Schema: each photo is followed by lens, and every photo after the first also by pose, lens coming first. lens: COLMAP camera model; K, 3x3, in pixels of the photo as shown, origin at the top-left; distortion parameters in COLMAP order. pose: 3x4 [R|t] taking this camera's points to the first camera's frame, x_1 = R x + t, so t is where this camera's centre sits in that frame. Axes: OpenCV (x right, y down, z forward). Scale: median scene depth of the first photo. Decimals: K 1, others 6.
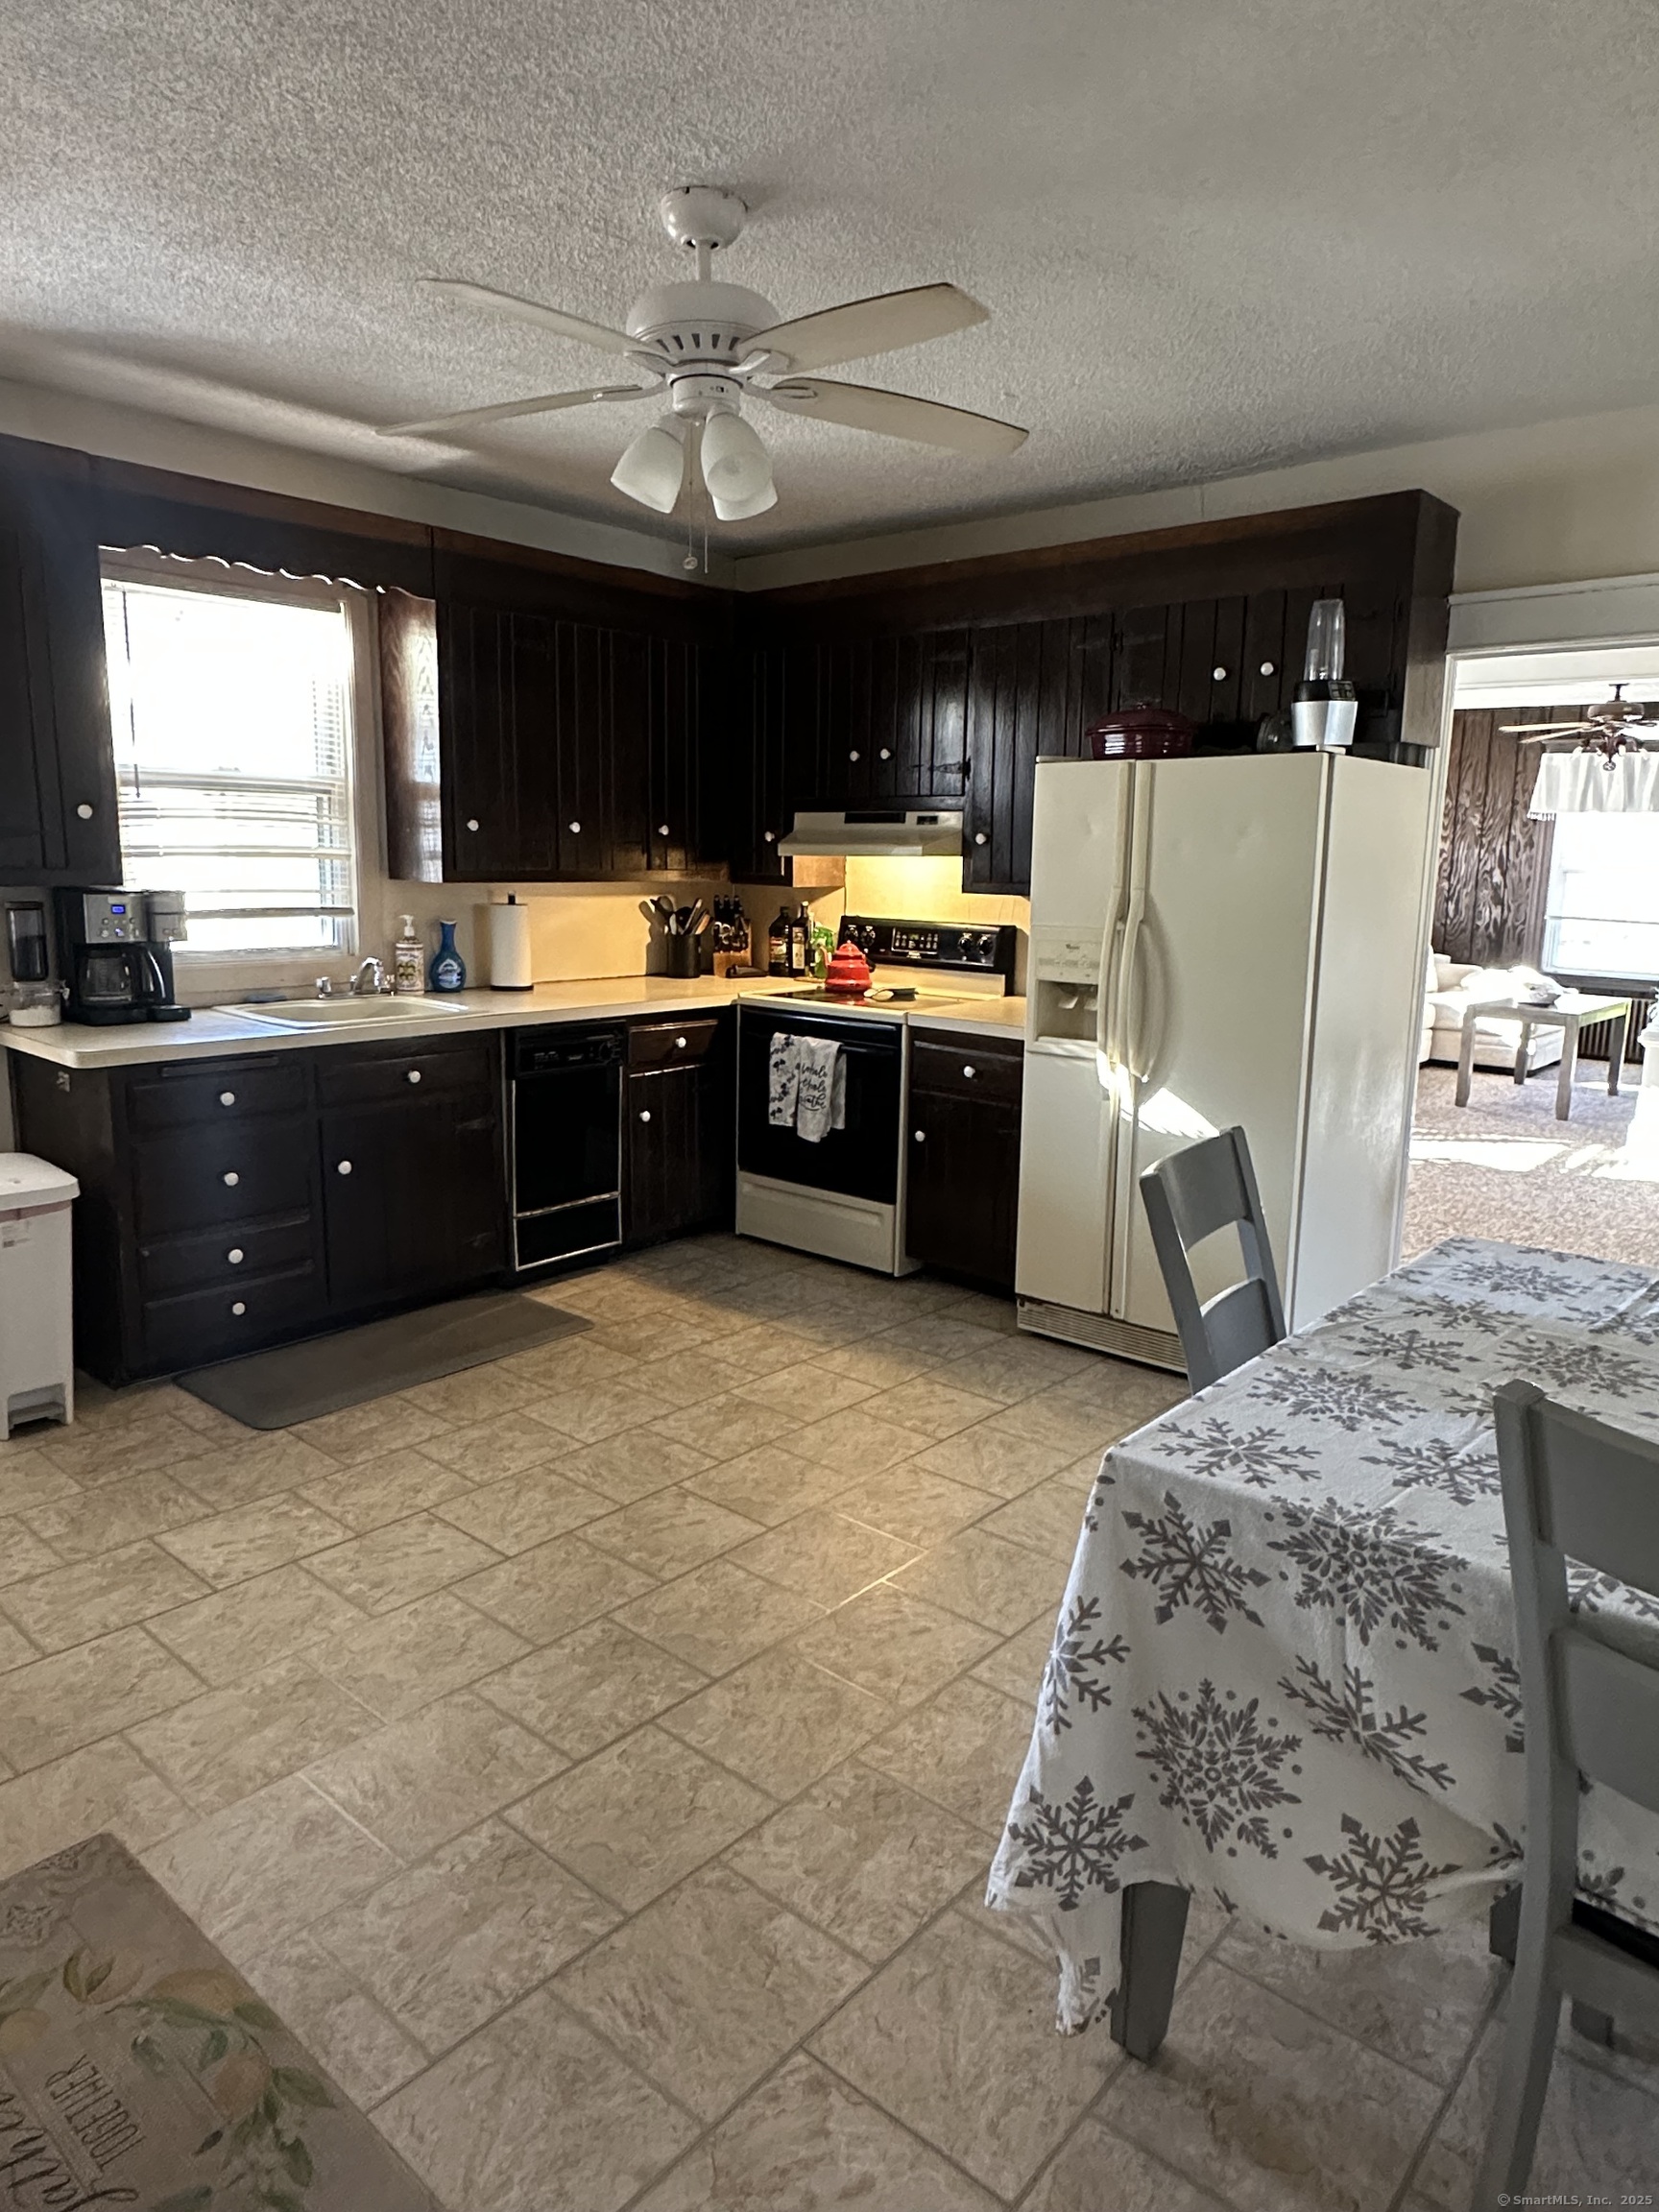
lens RADIAL K [[1392.6, 0, 829.5], [0, 1392.6, 1106.0], [0, 0, 1]] dist [-0.003018, 0.000944]
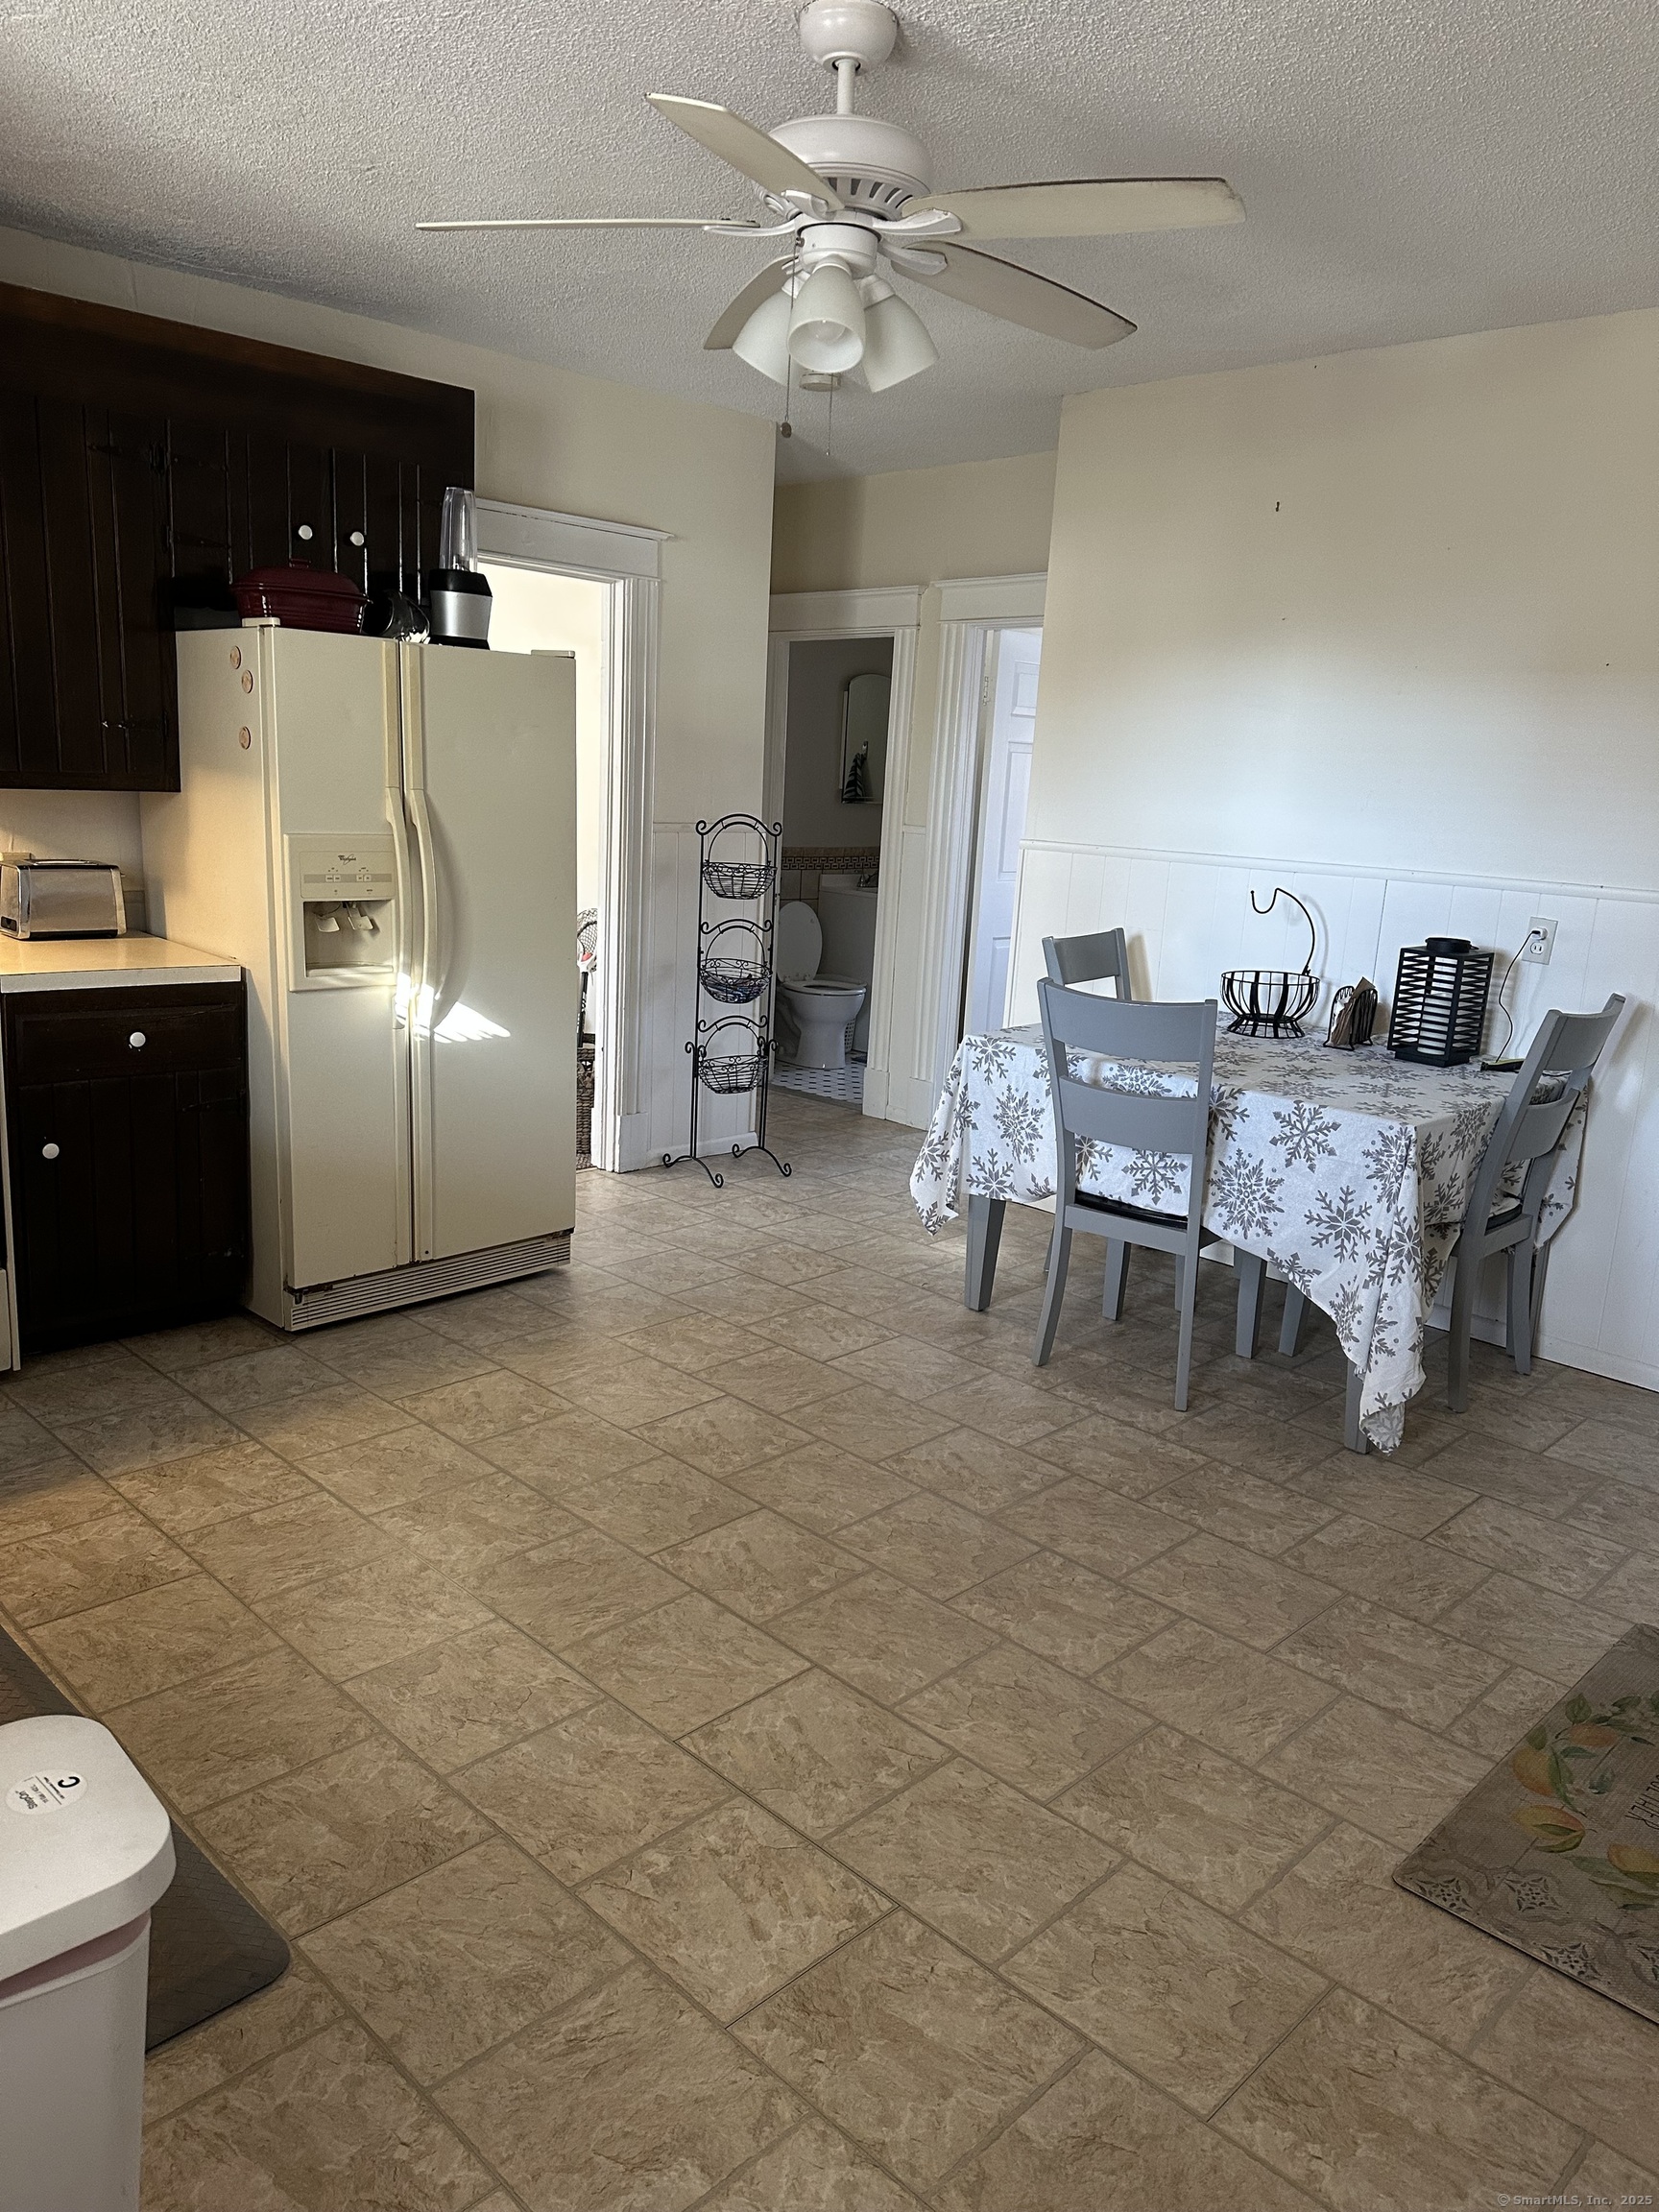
lens RADIAL K [[1547.1, 0, 829.5], [0, 1547.1, 1106.0], [0, 0, 1]] dist [0.045221, -0.072089]
pose [[0.059773, -0.229250, 0.971531, -0.790079], [0.133042, 0.966417, 0.219858, -0.142911], [-0.989306, 0.116113, 0.088266, 0.670430]]
